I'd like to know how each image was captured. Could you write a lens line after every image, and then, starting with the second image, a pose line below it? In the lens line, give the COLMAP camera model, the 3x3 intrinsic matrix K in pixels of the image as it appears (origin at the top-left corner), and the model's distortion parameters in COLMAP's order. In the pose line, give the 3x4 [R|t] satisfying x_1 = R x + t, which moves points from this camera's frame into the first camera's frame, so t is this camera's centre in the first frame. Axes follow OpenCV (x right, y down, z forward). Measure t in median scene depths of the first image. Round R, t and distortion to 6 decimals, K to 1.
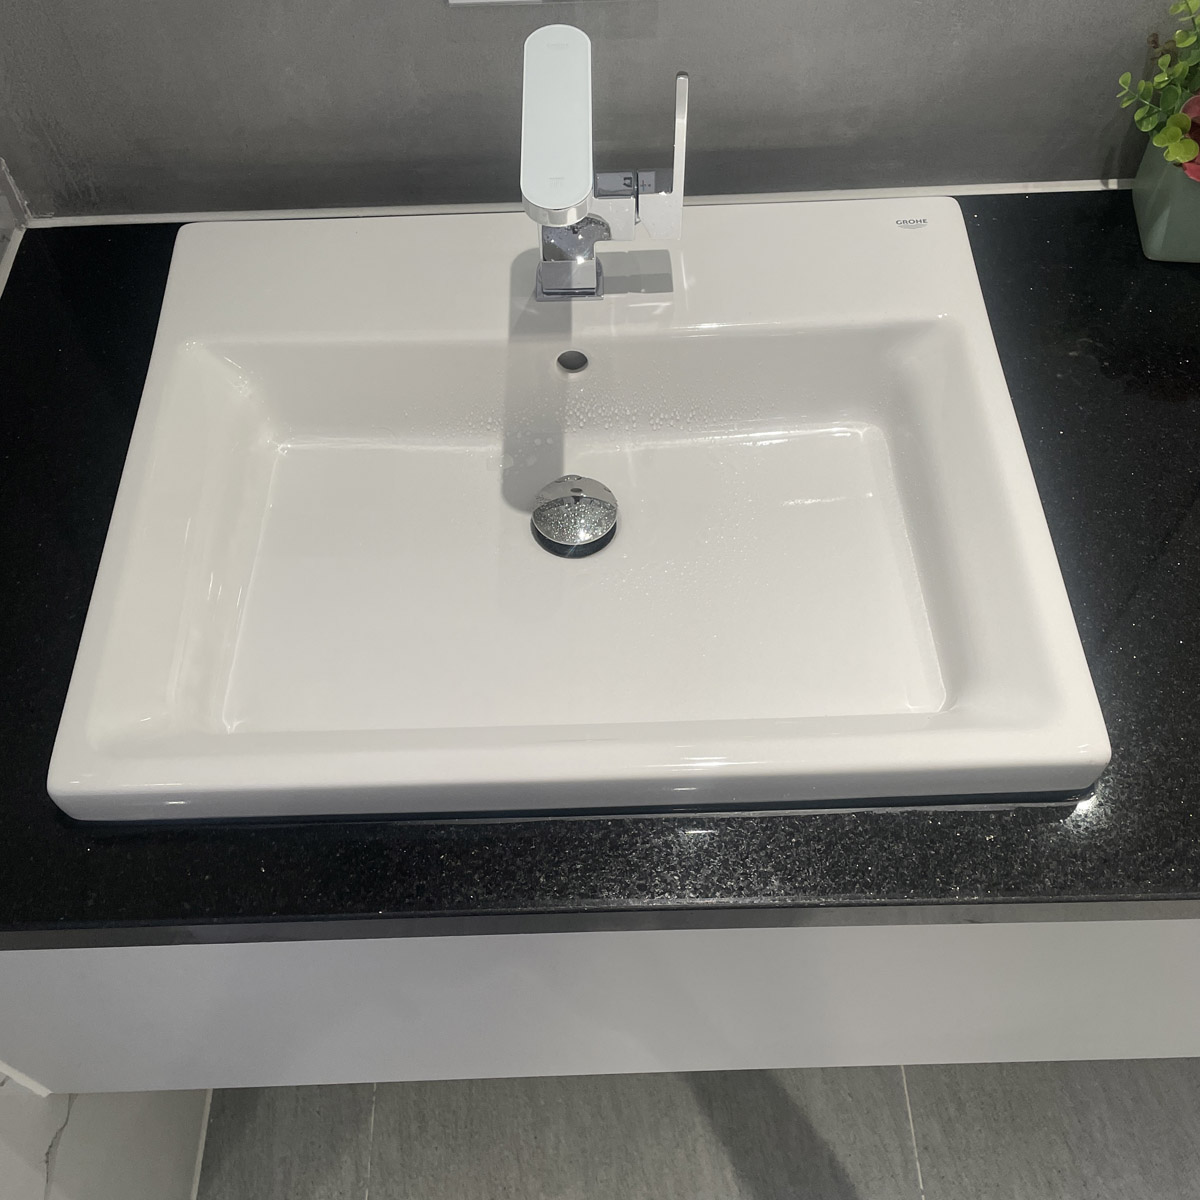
lens RADIAL K [[1214.0, 0, 594.0], [0, 1214.0, 612.8], [0, 0, 1]] dist [0.105317, -0.158072]
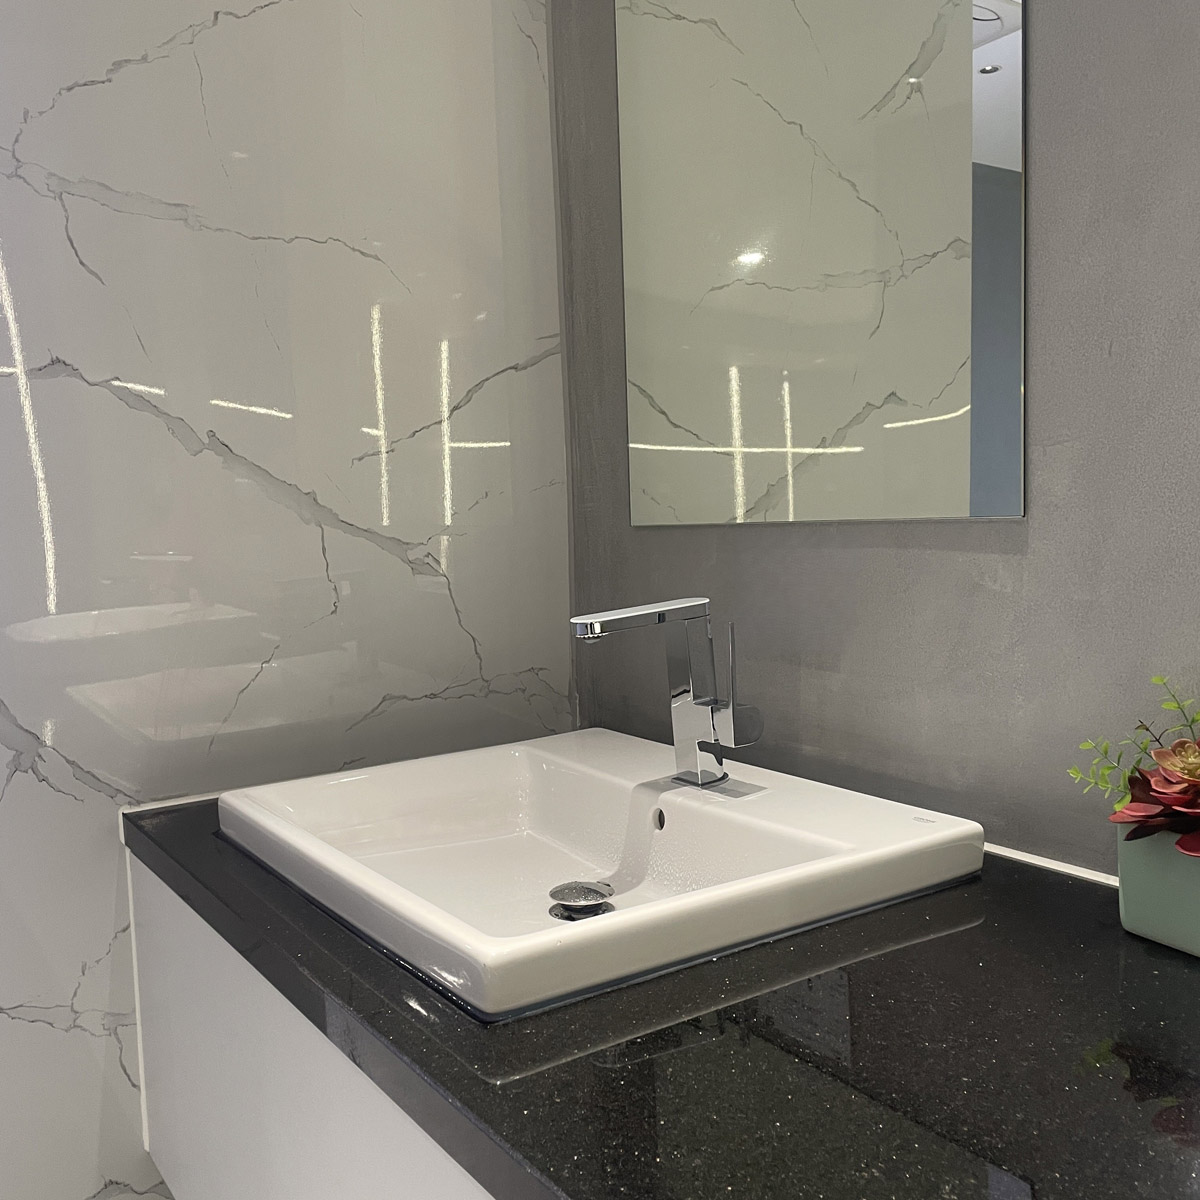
lens RADIAL K [[1214.0, 0, 594.0], [0, 1214.0, 612.8], [0, 0, 1]] dist [0.105317, -0.158072]
pose [[0.528864, 0.083195, -0.844619, 1.049423], [-0.692489, 0.617660, -0.372767, 0.204010], [0.490675, 0.782033, 0.384269, 0.258951]]
